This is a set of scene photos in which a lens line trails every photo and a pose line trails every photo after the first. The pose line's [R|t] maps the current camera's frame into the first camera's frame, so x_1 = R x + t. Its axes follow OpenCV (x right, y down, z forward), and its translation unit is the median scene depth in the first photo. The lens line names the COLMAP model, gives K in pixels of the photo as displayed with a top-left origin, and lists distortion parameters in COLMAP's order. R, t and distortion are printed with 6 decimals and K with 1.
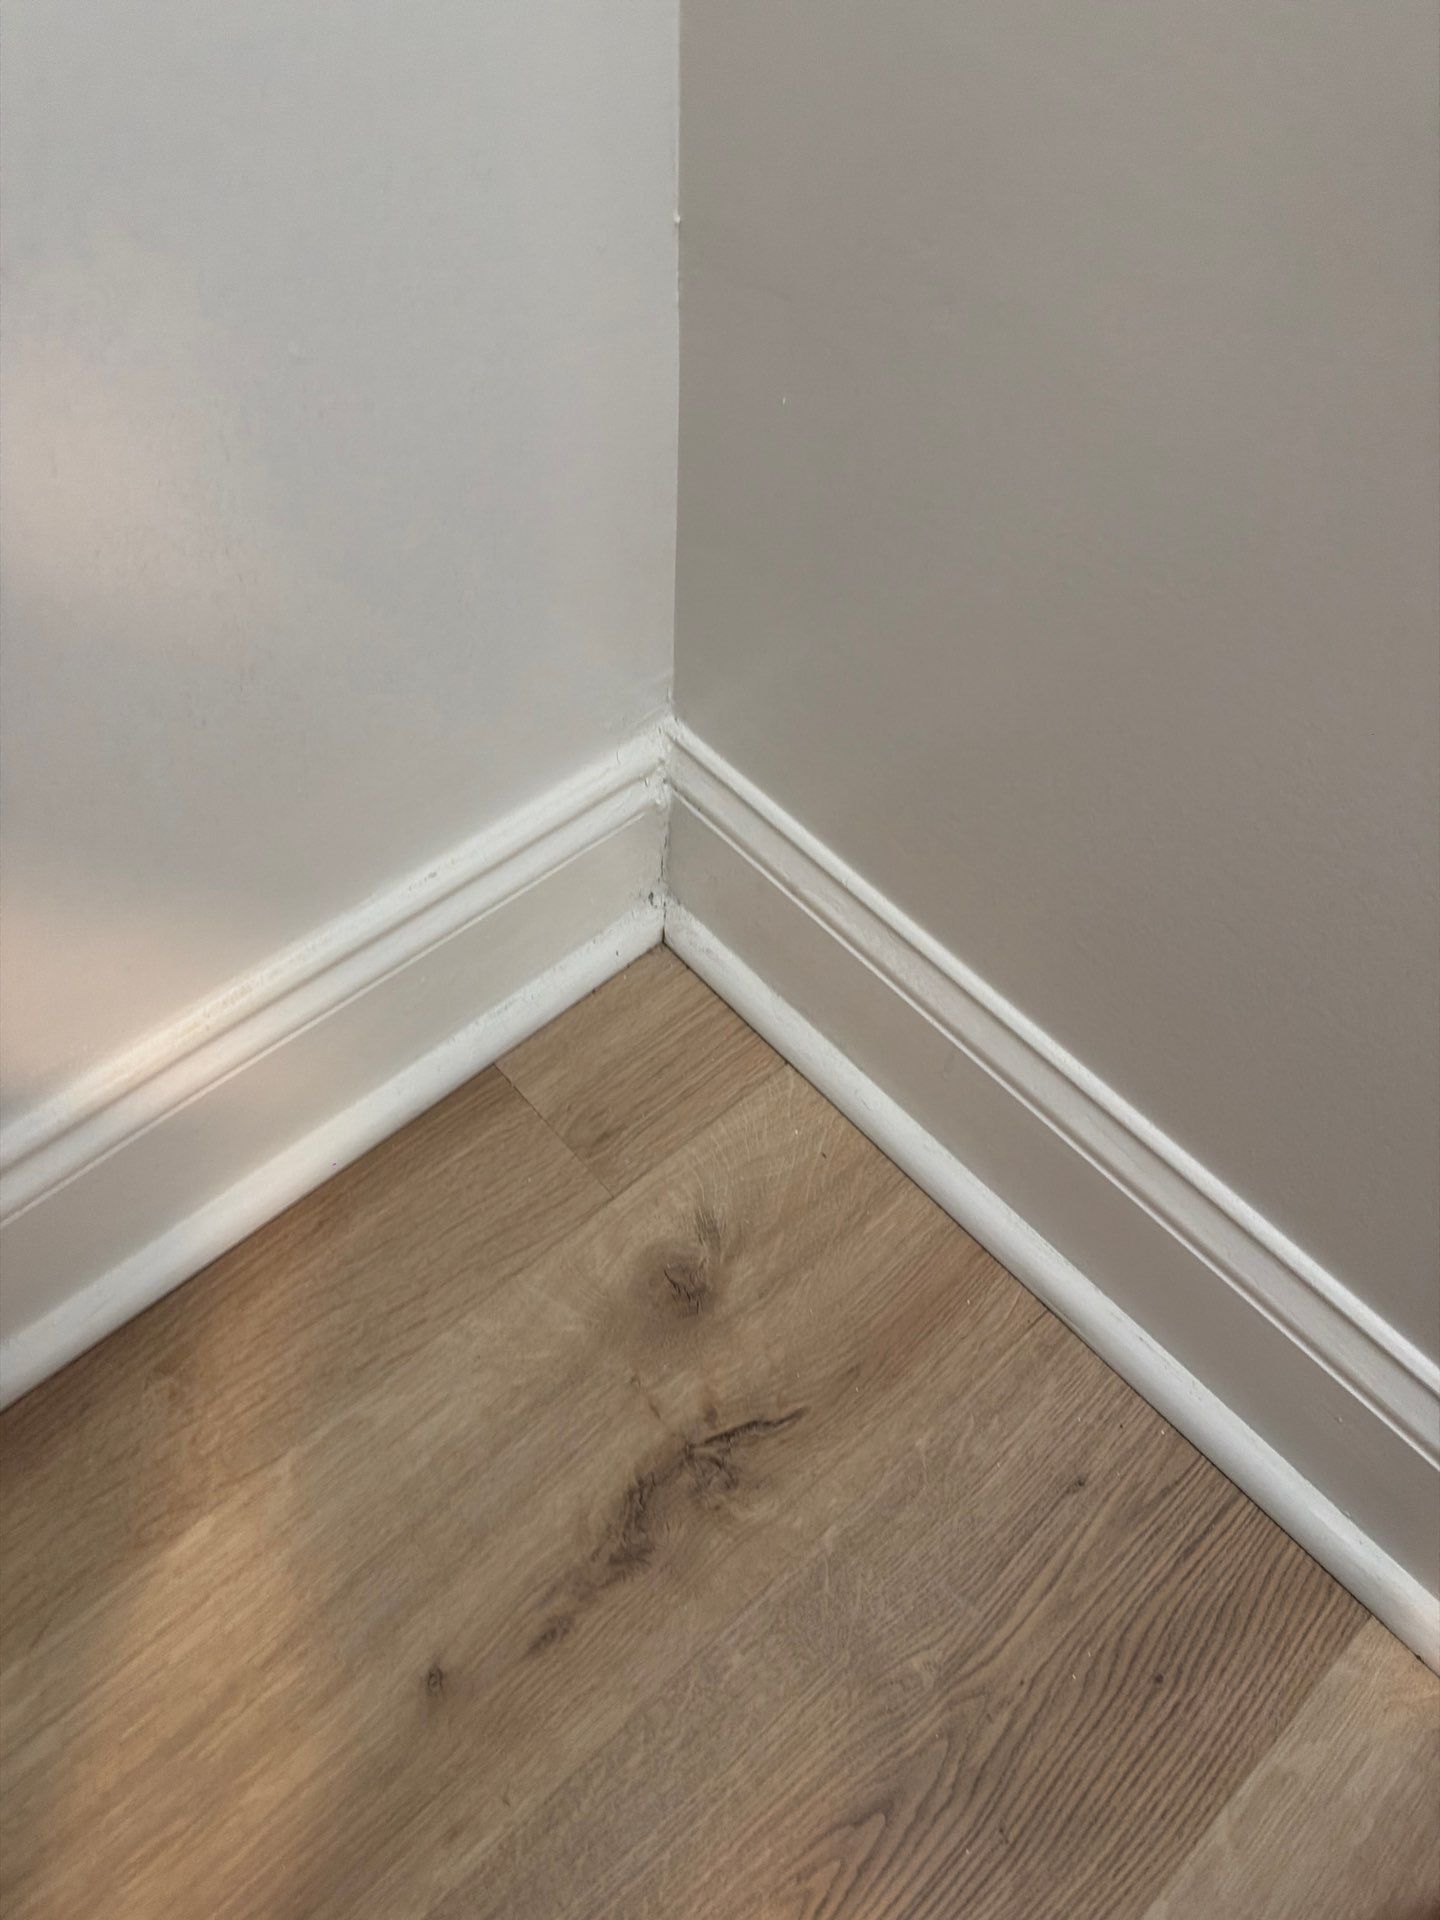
lens RADIAL K [[1368.4, 0, 720.0], [0, 1368.4, 960.0], [0, 0, 1]] dist [0.015685, -0.037607]
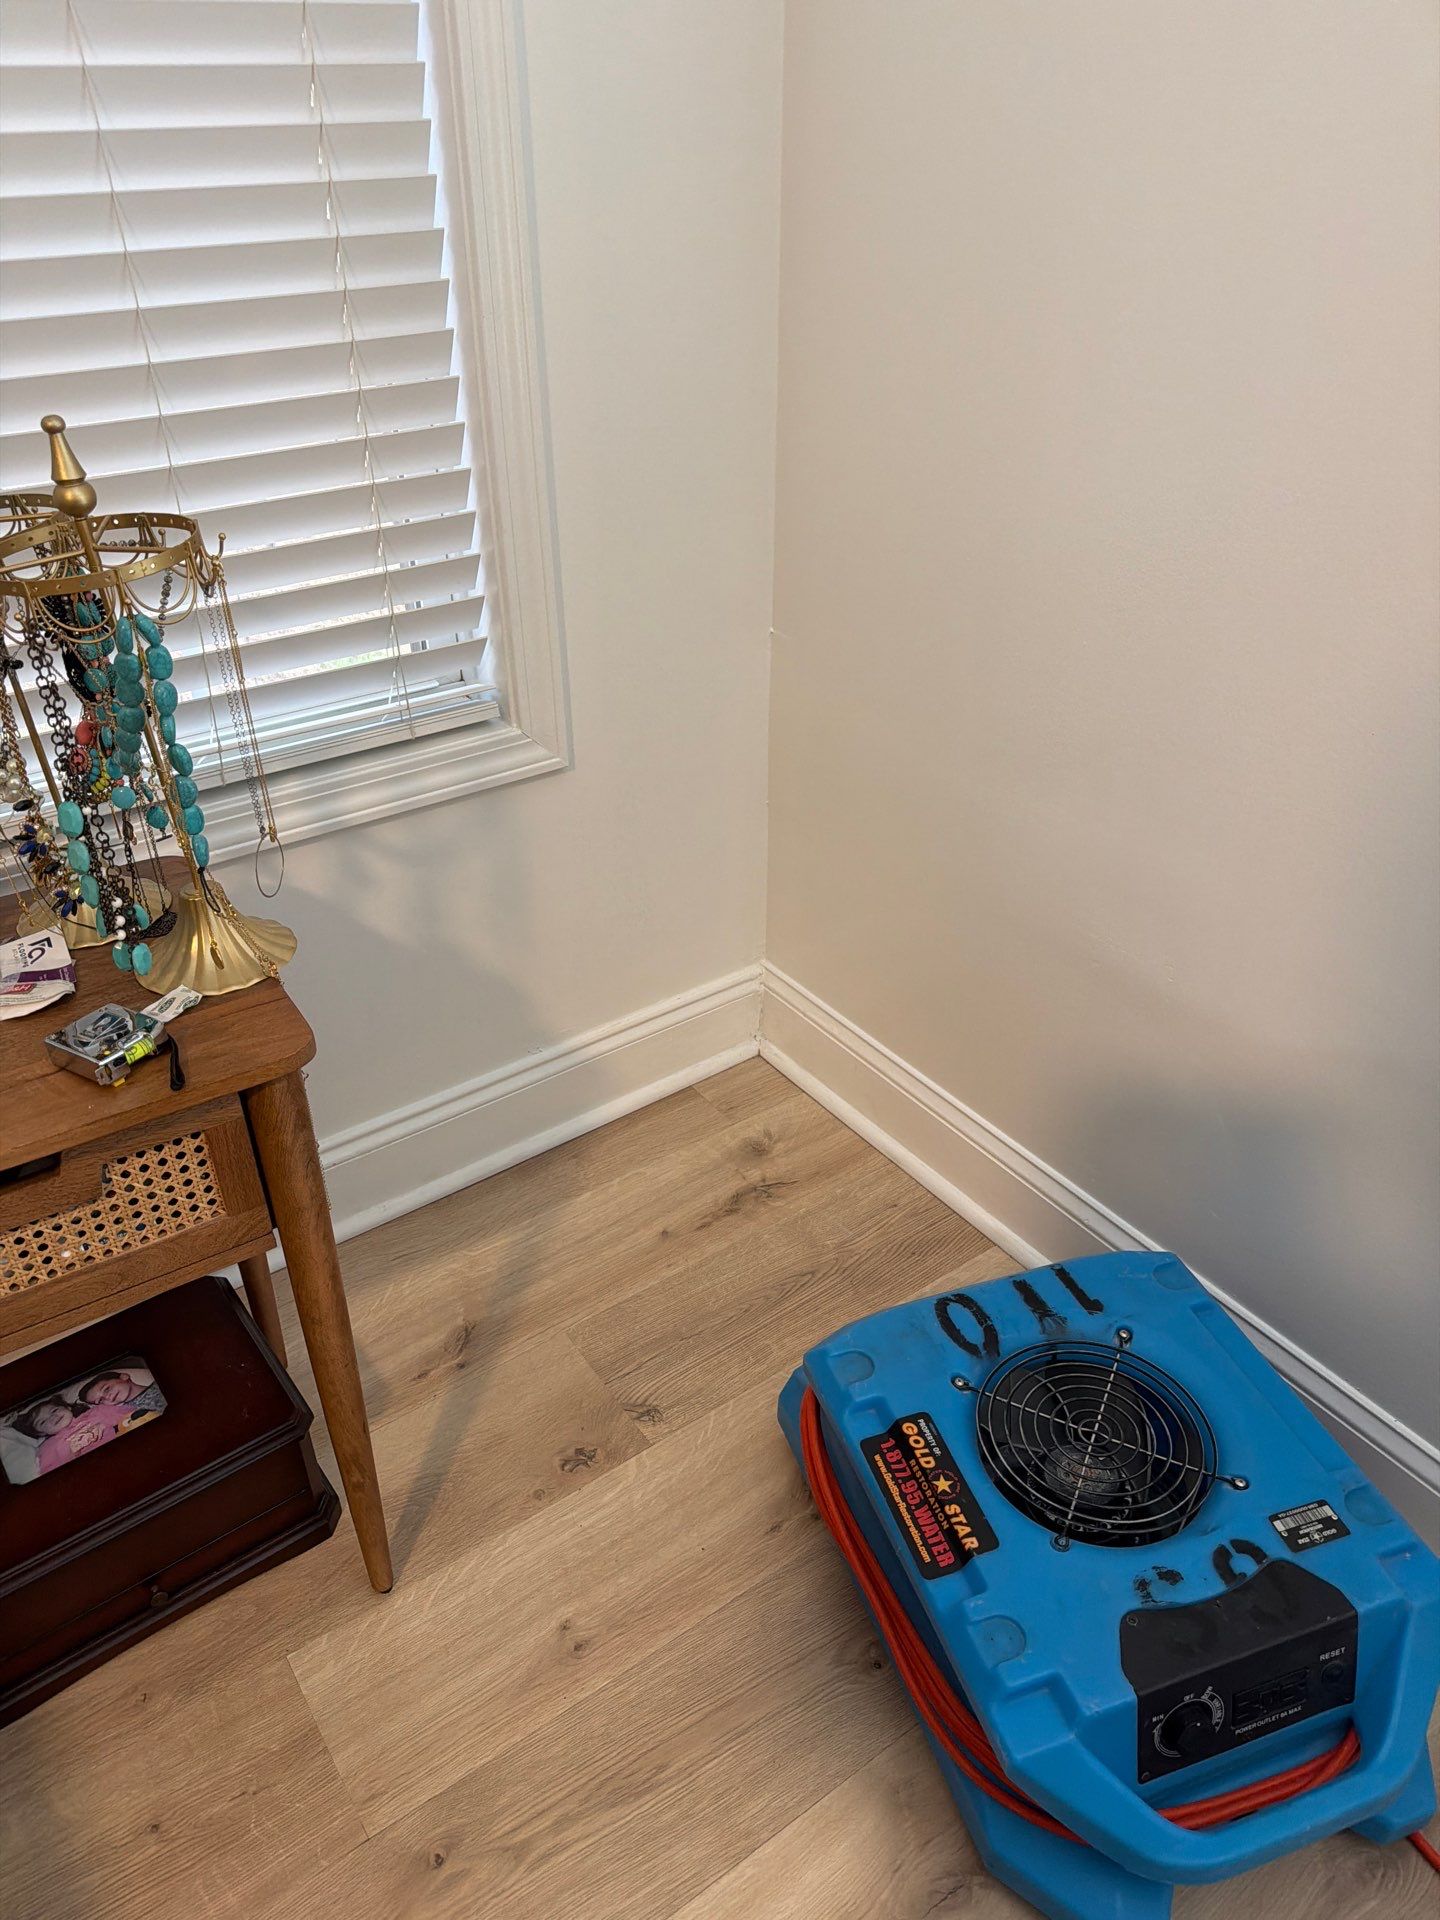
lens RADIAL K [[1368.4, 0, 720.0], [0, 1368.4, 960.0], [0, 0, 1]] dist [0.015685, -0.037607]
pose [[0.993057, 0.018802, -0.116124, 0.215500], [-0.061867, 0.923073, -0.379617, 0.959767], [0.100054, 0.384165, 0.917827, -1.705707]]
